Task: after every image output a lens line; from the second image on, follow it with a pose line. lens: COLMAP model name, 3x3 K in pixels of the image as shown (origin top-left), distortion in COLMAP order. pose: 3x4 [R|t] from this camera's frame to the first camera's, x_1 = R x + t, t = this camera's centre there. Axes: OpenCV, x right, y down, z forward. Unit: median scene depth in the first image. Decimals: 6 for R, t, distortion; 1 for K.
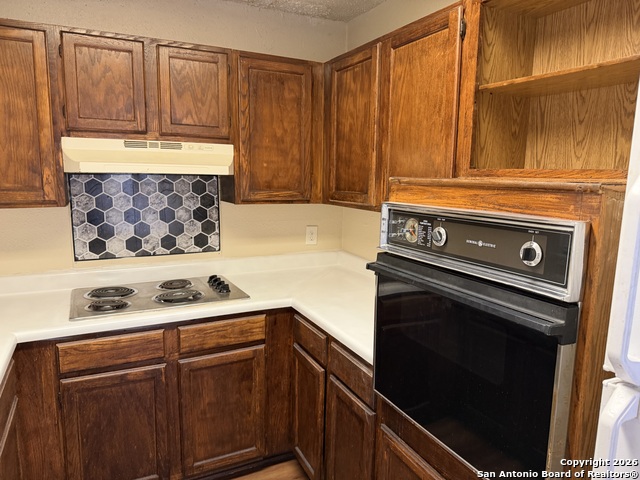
lens RADIAL K [[445.2, 0, 324.3], [0, 445.2, 234.2], [0, 0, 1]] dist [0.016274, -0.040519]
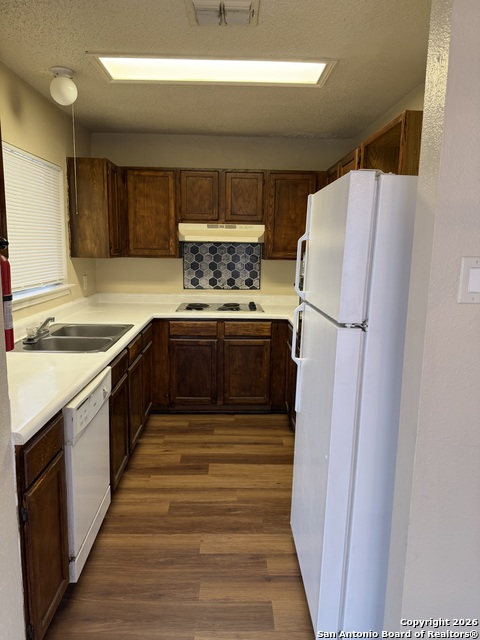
lens RADIAL K [[445.2, 0, 241.1], [0, 445.2, 323.0], [0, 0, 1]] dist [0.016274, -0.040519]
pose [[0.899756, 0.072175, -0.430383, 0.523758], [-0.061508, 0.997357, 0.038668, 0.126305], [0.432037, -0.008320, 0.901818, -0.649136]]
